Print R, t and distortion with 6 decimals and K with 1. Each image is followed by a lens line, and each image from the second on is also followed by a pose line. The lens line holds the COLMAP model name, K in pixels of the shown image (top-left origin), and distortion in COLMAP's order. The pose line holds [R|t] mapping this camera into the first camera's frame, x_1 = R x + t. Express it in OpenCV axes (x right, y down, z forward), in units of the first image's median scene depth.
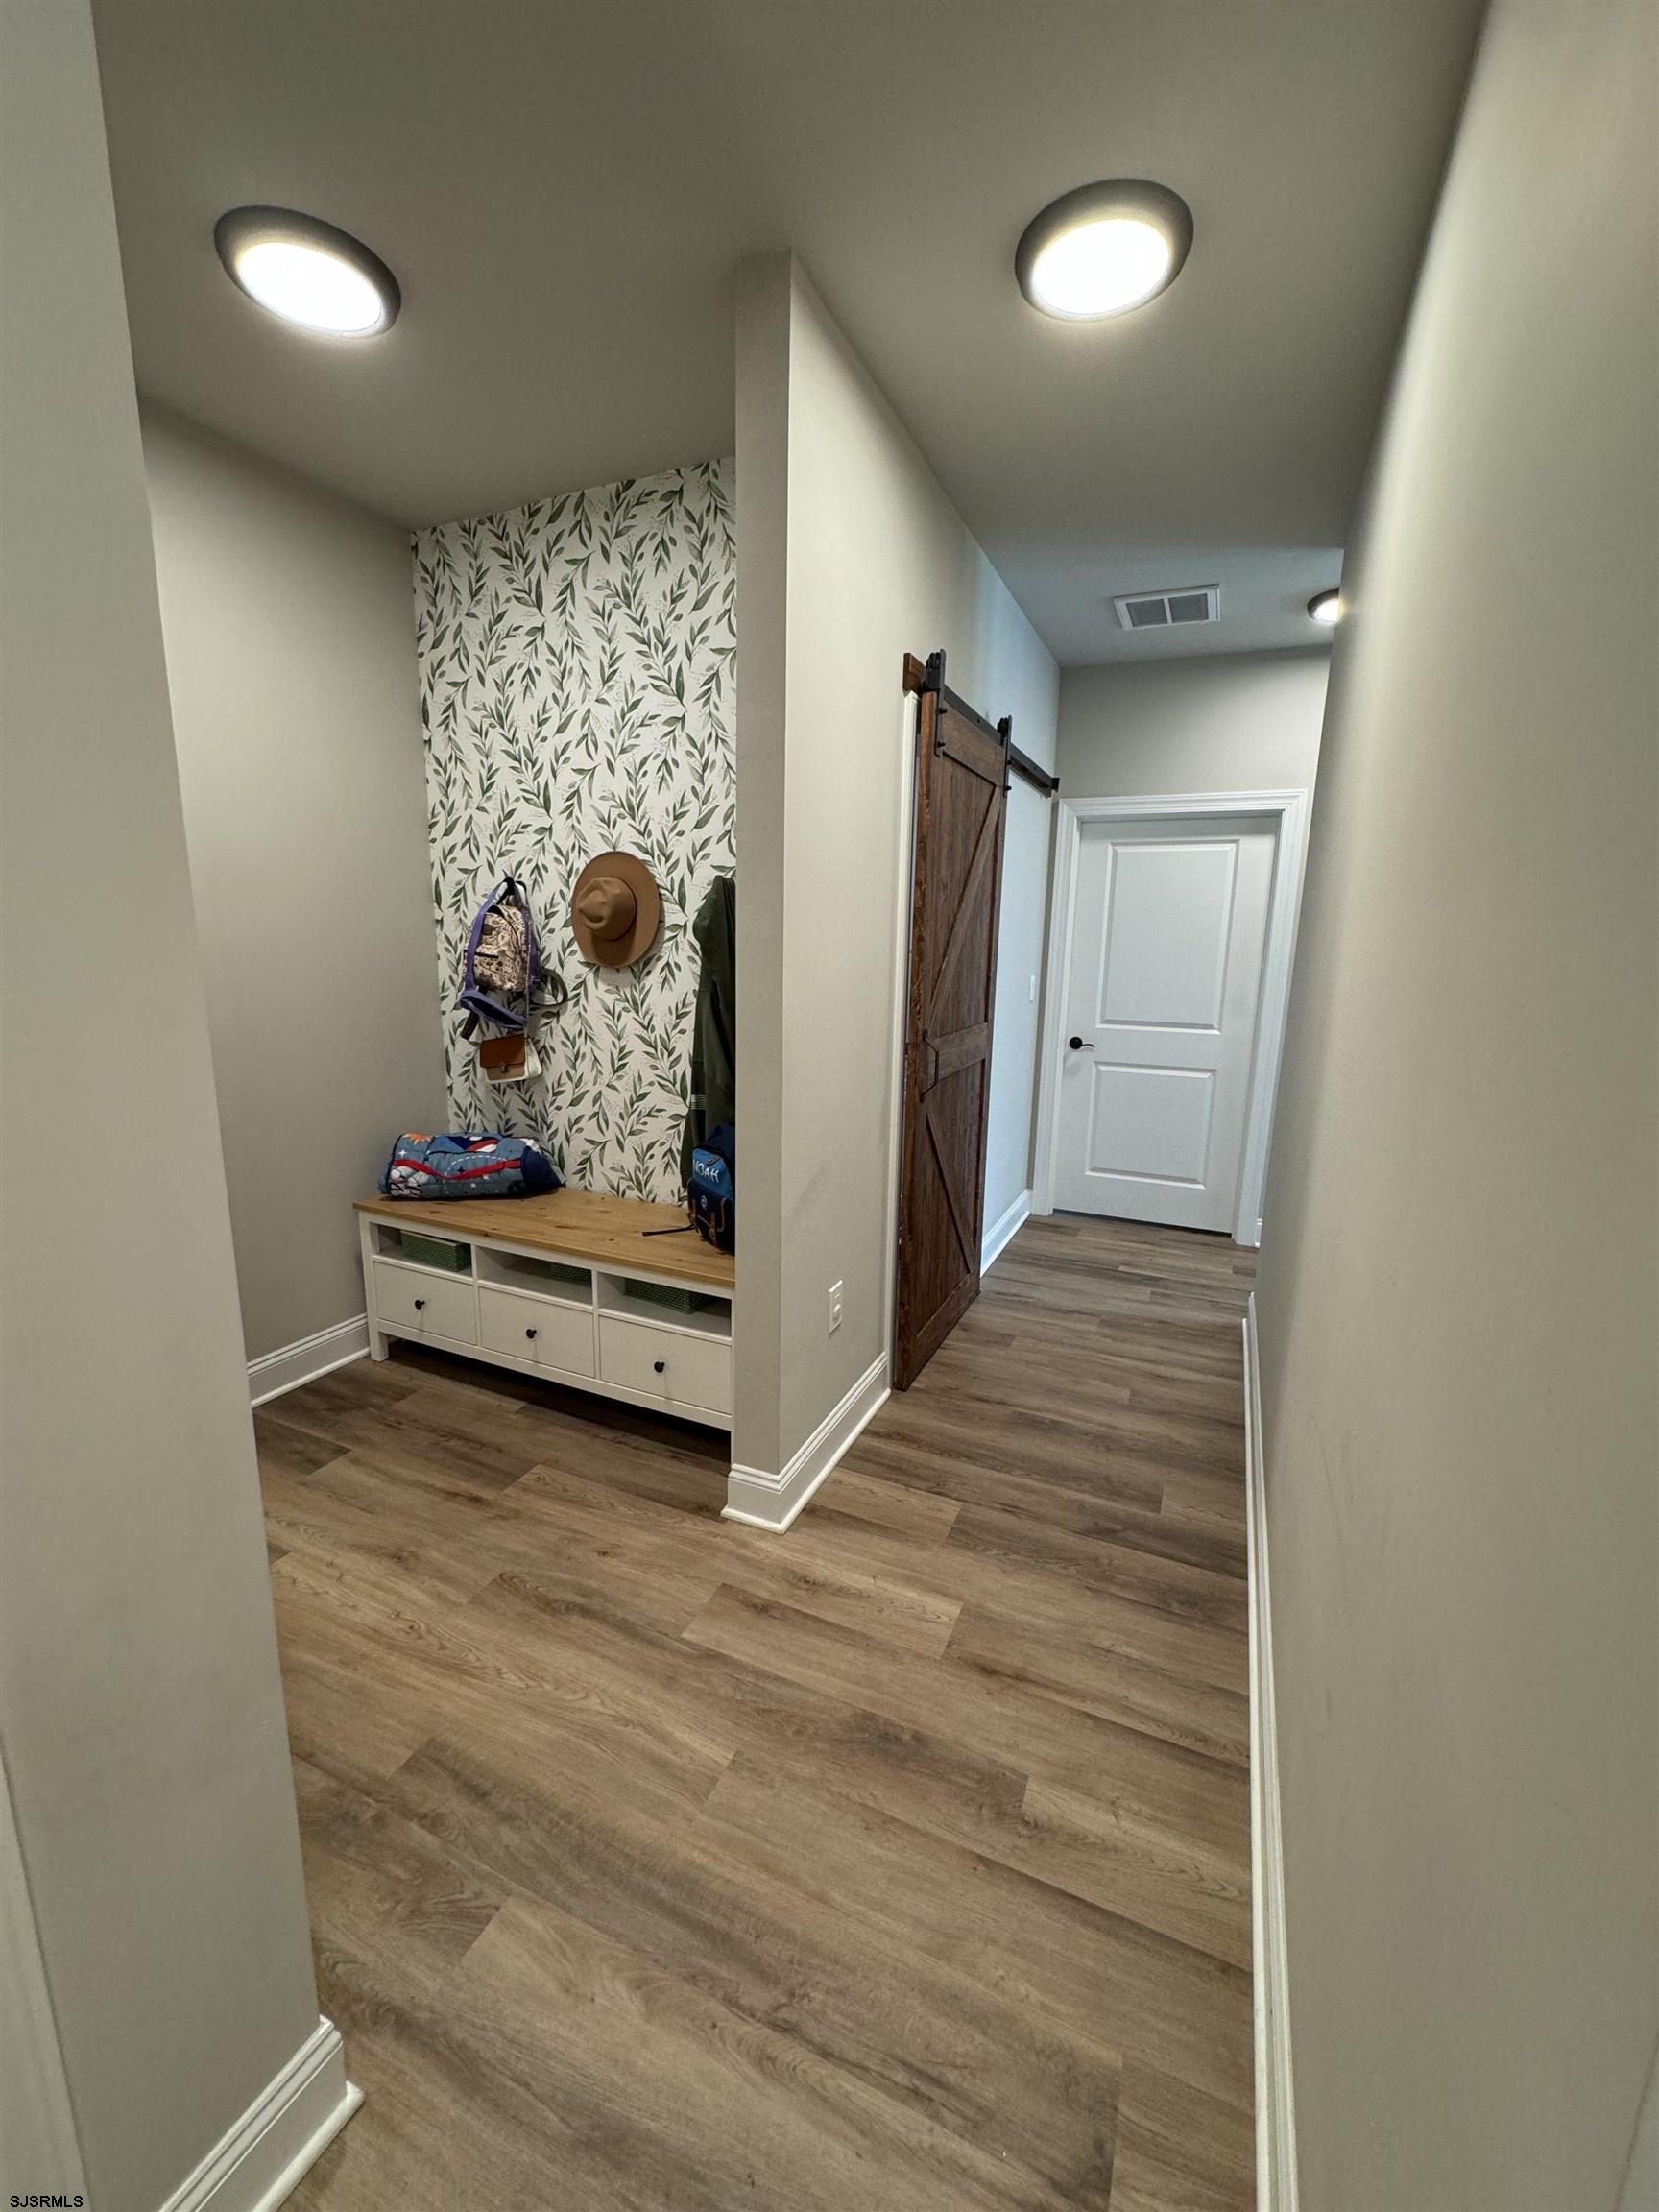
lens RADIAL K [[888.3, 0, 829.5], [0, 888.3, 1106.0], [0, 0, 1]] dist [-0.001306, -0.000183]
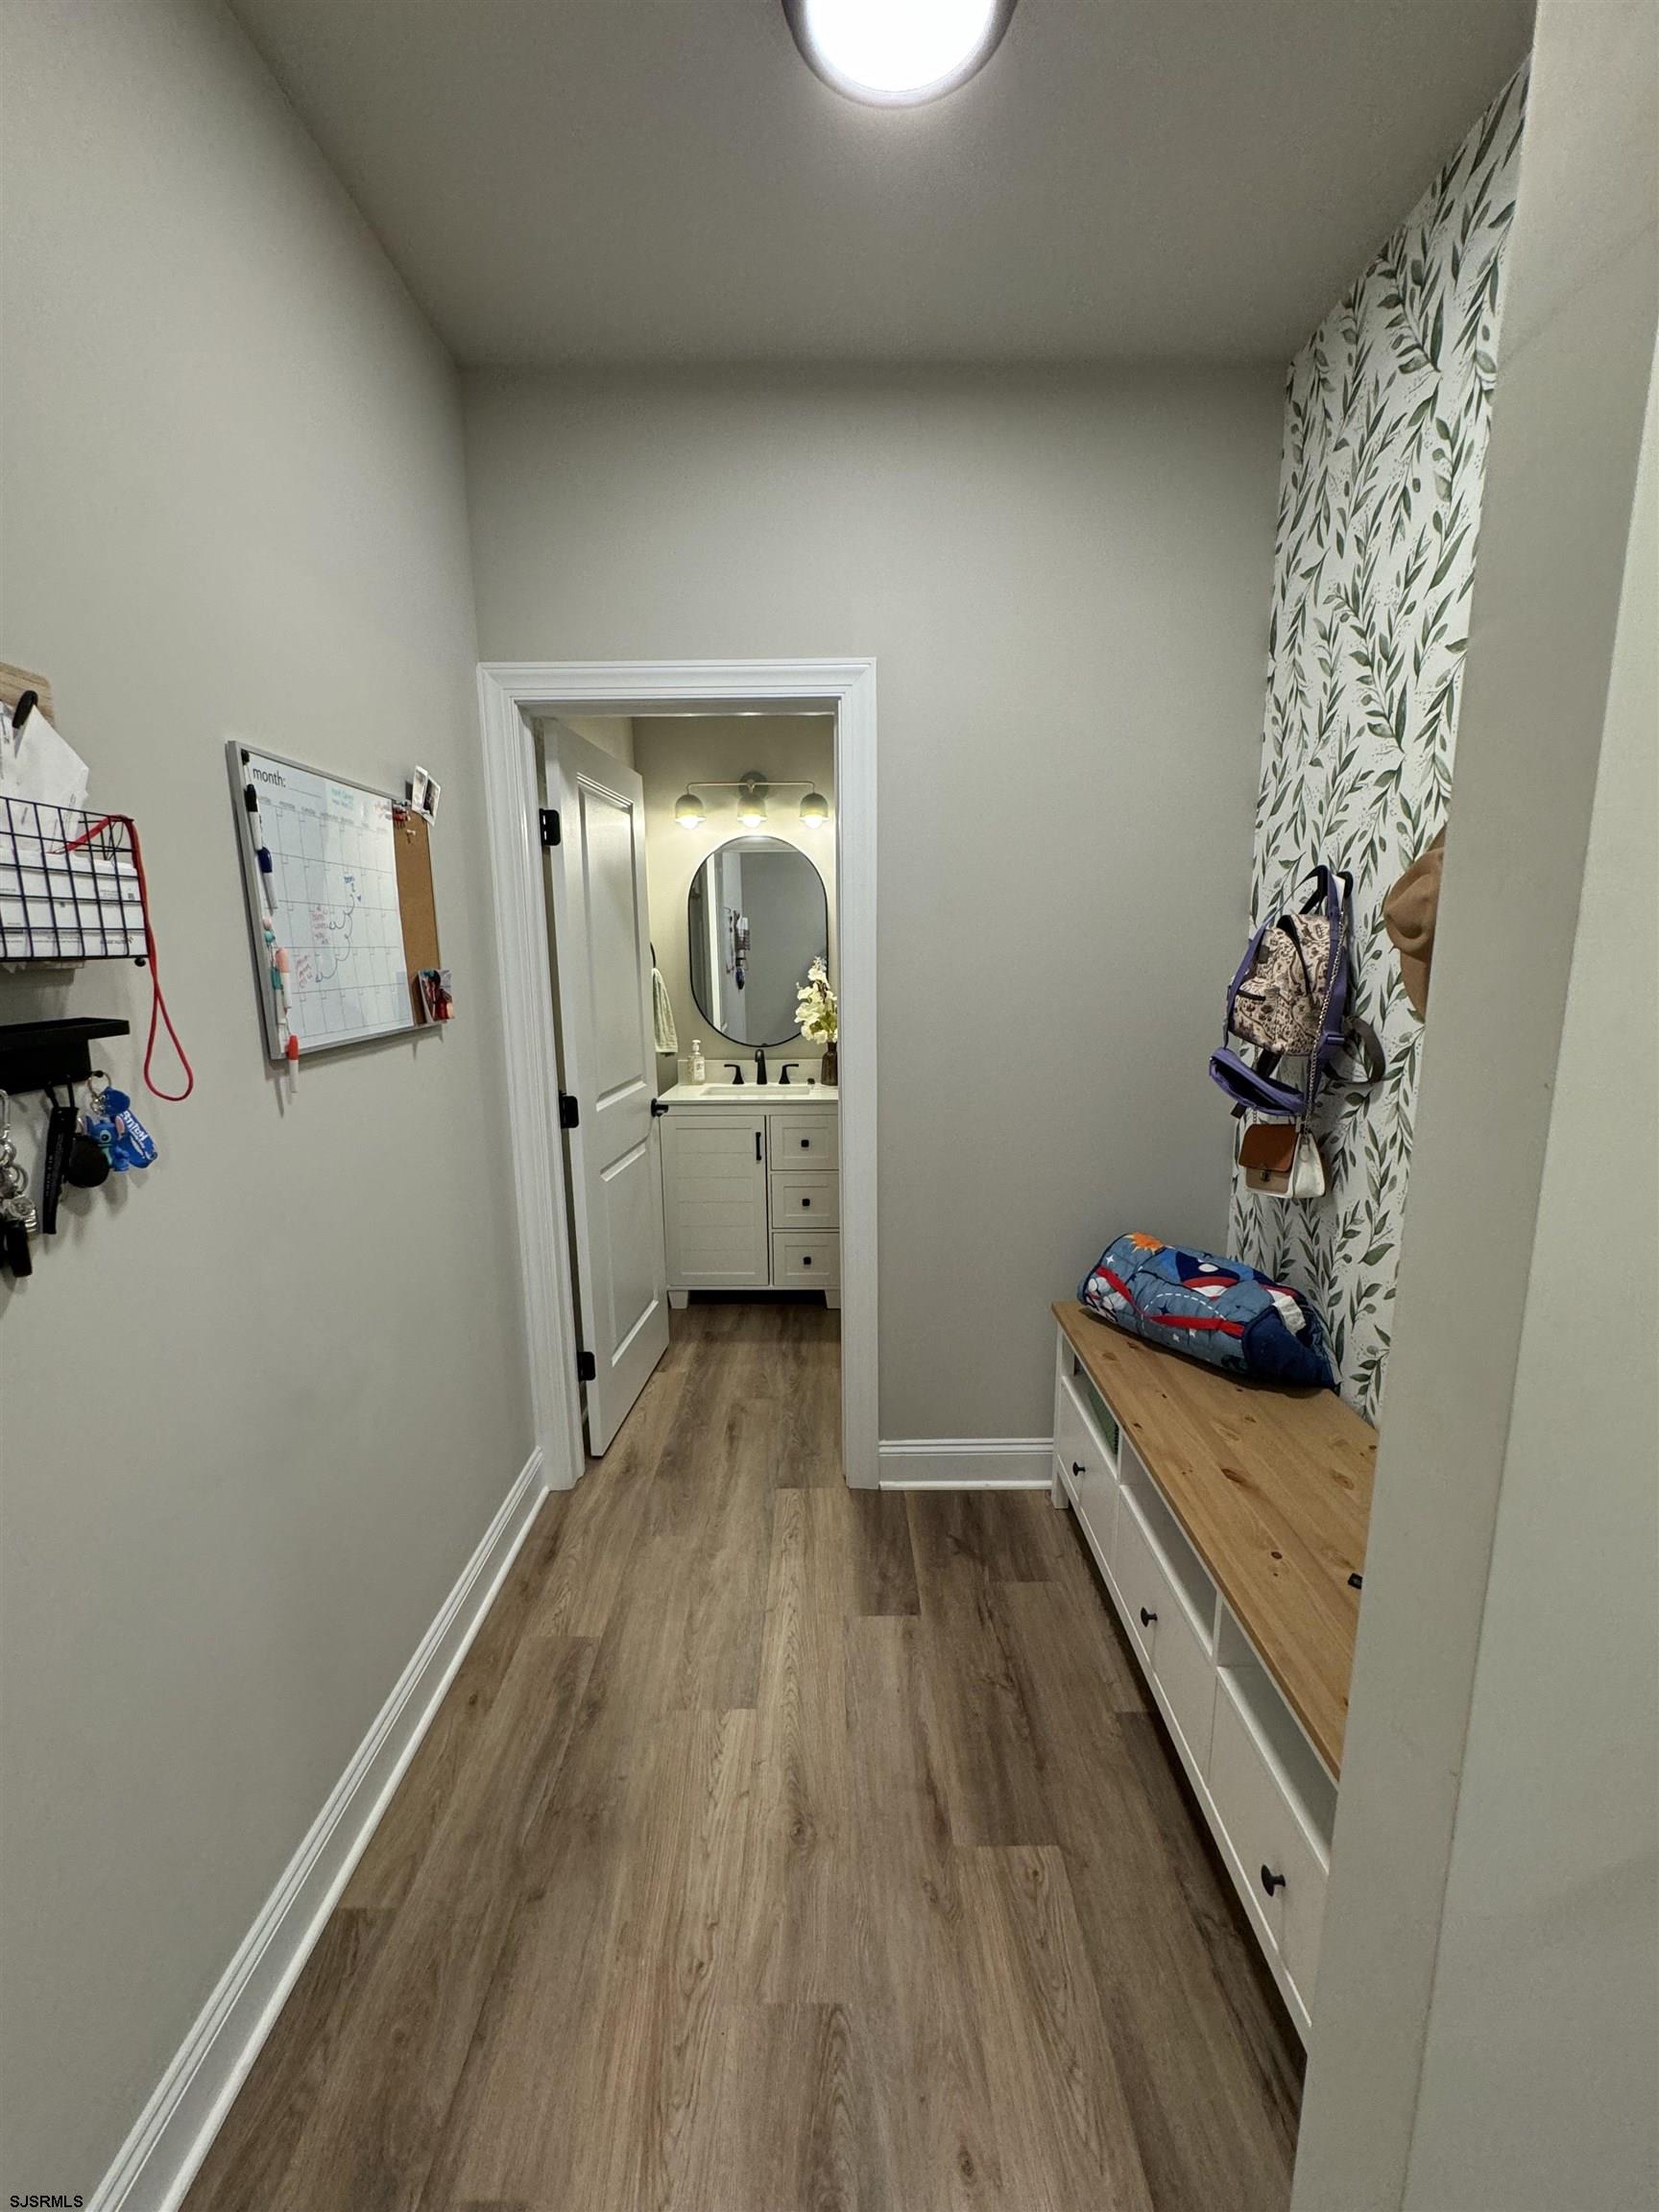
lens RADIAL K [[888.3, 0, 829.5], [0, 888.3, 1106.0], [0, 0, 1]] dist [-0.001306, -0.000183]
pose [[0.414336, 0.138600, -0.899508, 0.066937], [-0.156391, 0.984478, 0.079654, -0.095745], [0.896586, 0.107671, 0.429581, 0.470251]]
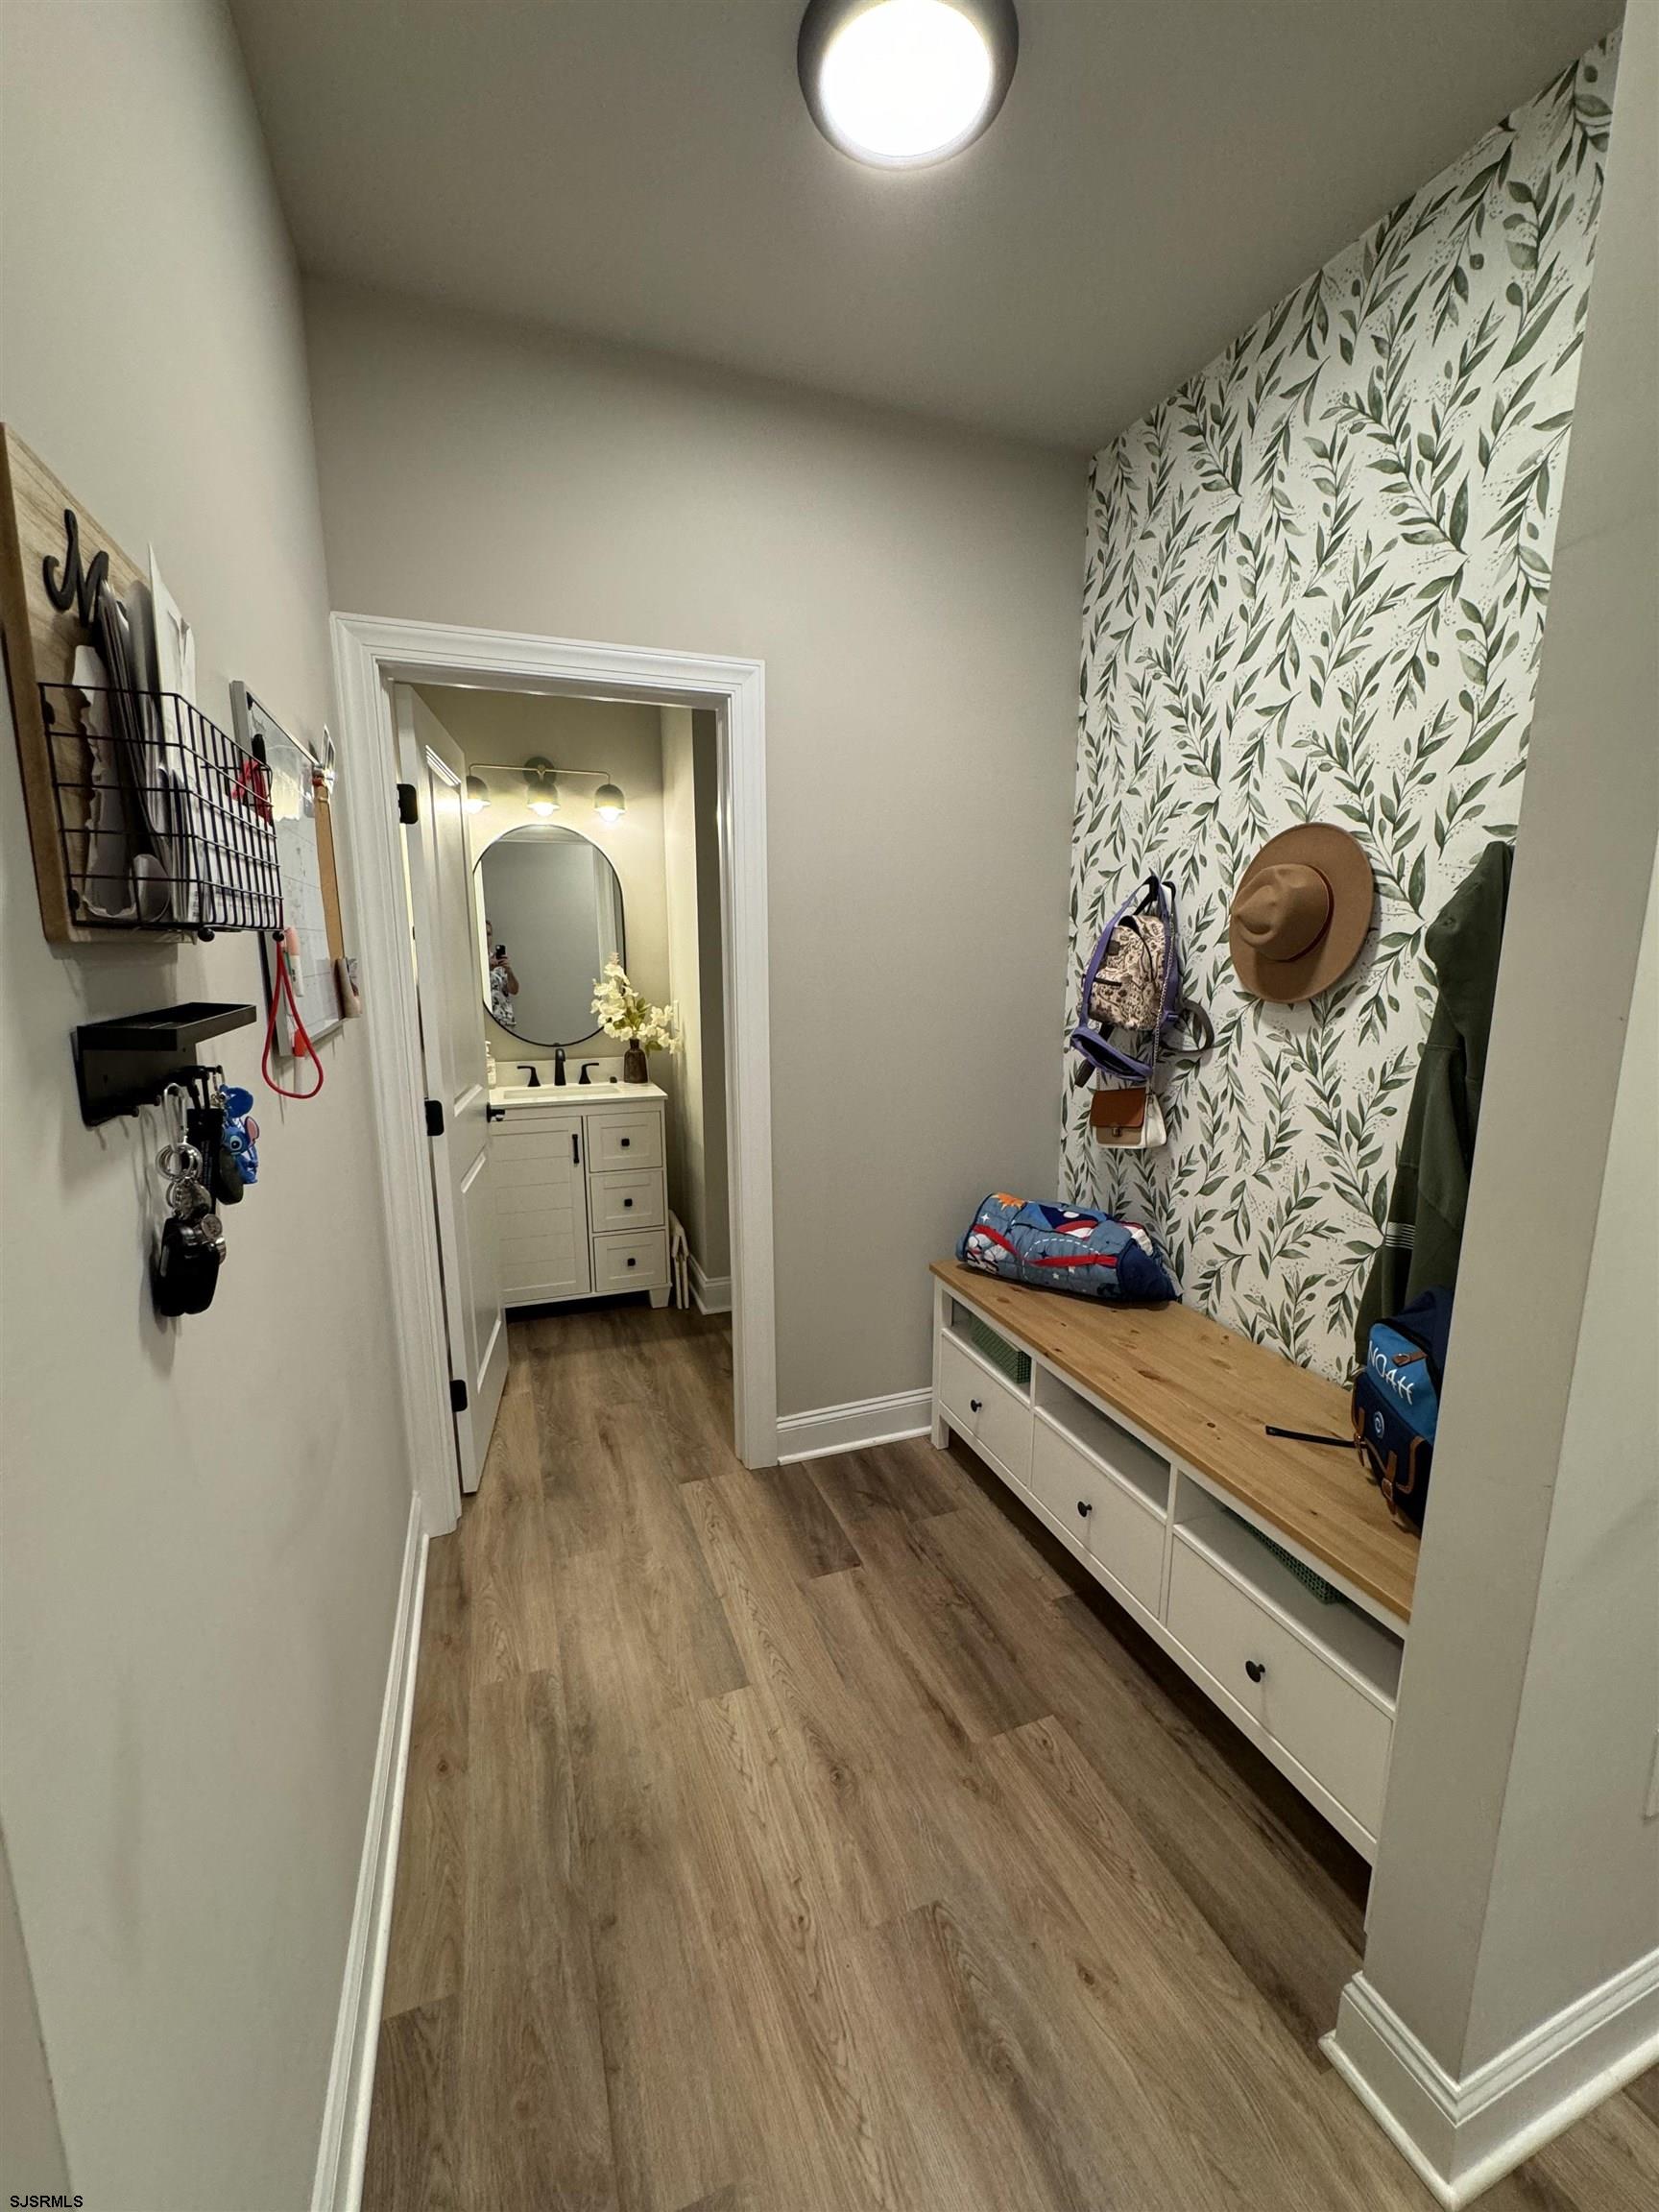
lens RADIAL K [[888.3, 0, 829.5], [0, 888.3, 1106.0], [0, 0, 1]] dist [-0.001306, -0.000183]
pose [[0.709603, 0.105548, -0.696652, -0.015928], [-0.119951, 0.992380, 0.028173, -0.057738], [0.694317, 0.063572, 0.716856, 0.300133]]
